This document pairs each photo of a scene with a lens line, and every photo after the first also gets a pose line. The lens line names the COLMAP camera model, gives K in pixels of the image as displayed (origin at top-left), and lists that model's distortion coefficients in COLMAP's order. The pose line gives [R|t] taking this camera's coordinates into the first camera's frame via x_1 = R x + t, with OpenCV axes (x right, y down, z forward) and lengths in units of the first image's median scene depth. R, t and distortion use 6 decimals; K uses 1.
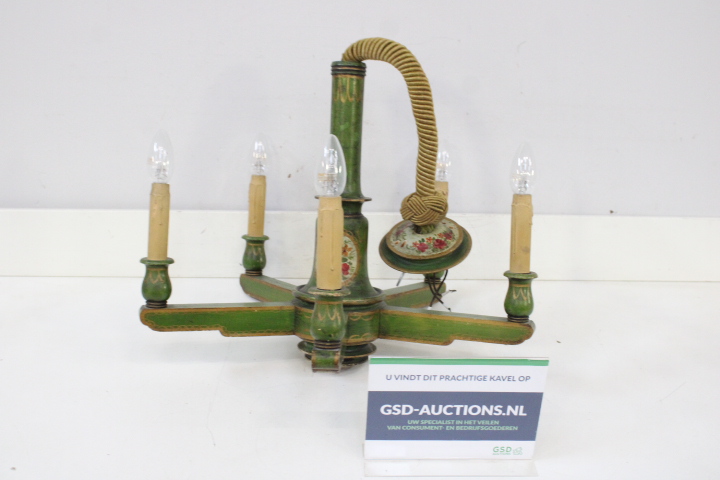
lens RADIAL K [[820.7, 0, 363.1], [0, 820.7, 243.7], [0, 0, 1]] dist [-0.068719, 0.000000]
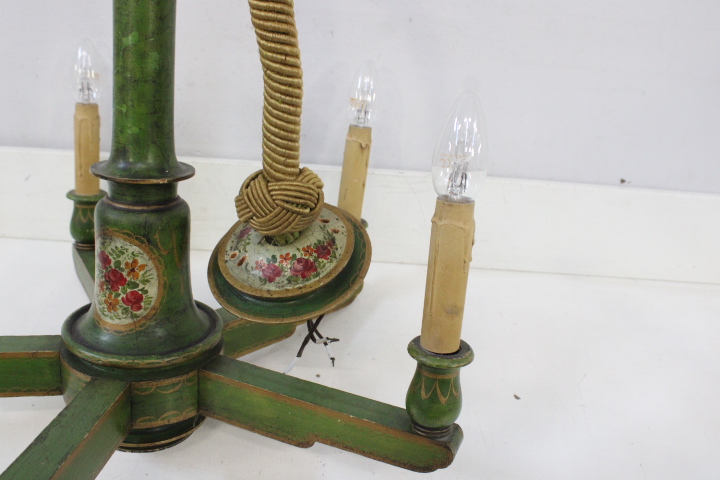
lens RADIAL K [[660.4, 0, 355.5], [0, 660.4, 232.3], [0, 0, 1]] dist [-0.087502, 0.000000]
pose [[0.996134, 0.066277, -0.057656, 0.152022], [-0.055264, 0.982989, 0.175151, -0.102152], [0.068284, -0.171287, 0.982852, 0.577508]]
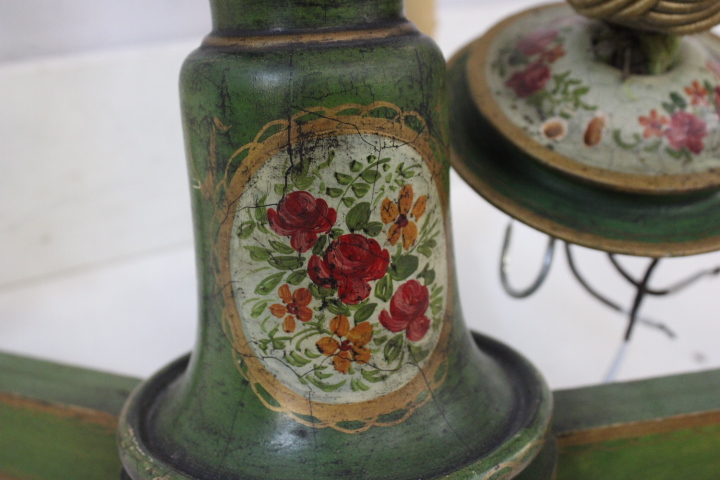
lens RADIAL K [[925.8, 0, 364.3], [0, 925.8, 237.9], [0, 0, 1]] dist [-0.050369, 0.000000]
pose [[0.879274, -0.219369, 0.422794, -0.120803], [0.148240, 0.969580, 0.194780, -0.029939], [-0.452662, -0.108590, 0.885046, 0.813503]]
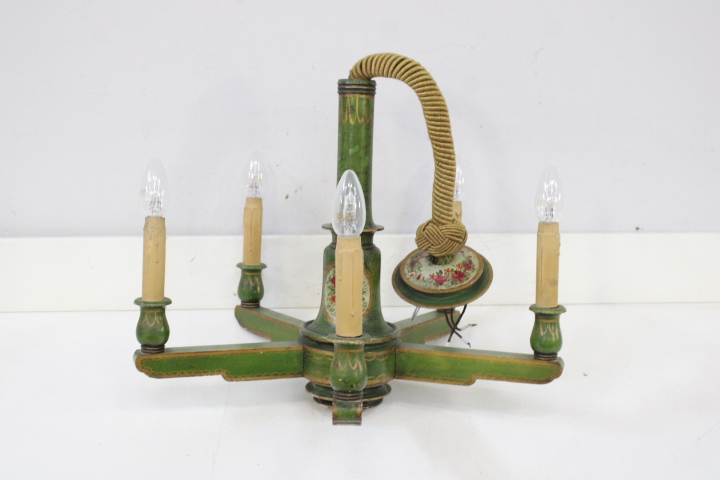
lens RADIAL K [[925.8, 0, 366.7], [0, 925.8, 246.3], [0, 0, 1]] dist [-0.050369, 0.000000]
pose [[0.999380, -0.018032, 0.030246, -0.041589], [0.017723, 0.999788, 0.010442, -0.045685], [-0.030428, -0.009900, 0.999488, -0.038405]]
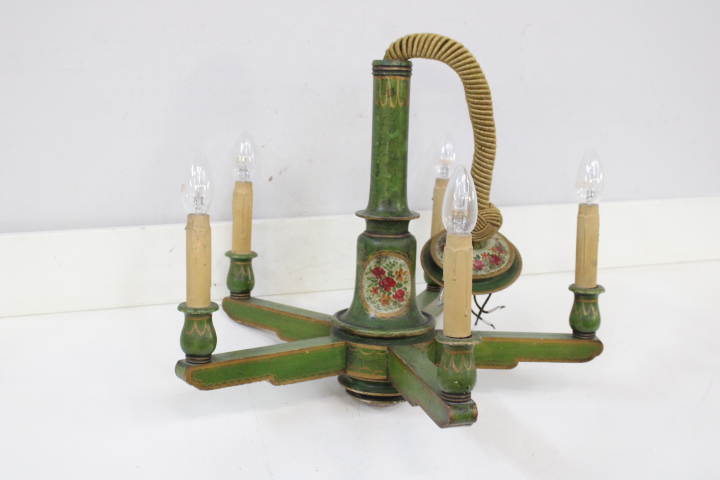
lens RADIAL K [[925.8, 0, 361.4], [0, 925.8, 242.4], [0, 0, 1]] dist [-0.050369, 0.000000]
pose [[0.958318, -0.065833, 0.278017, -0.337968], [0.047861, 0.996331, 0.070951, -0.099812], [-0.281667, -0.054688, 0.957952, 0.053080]]
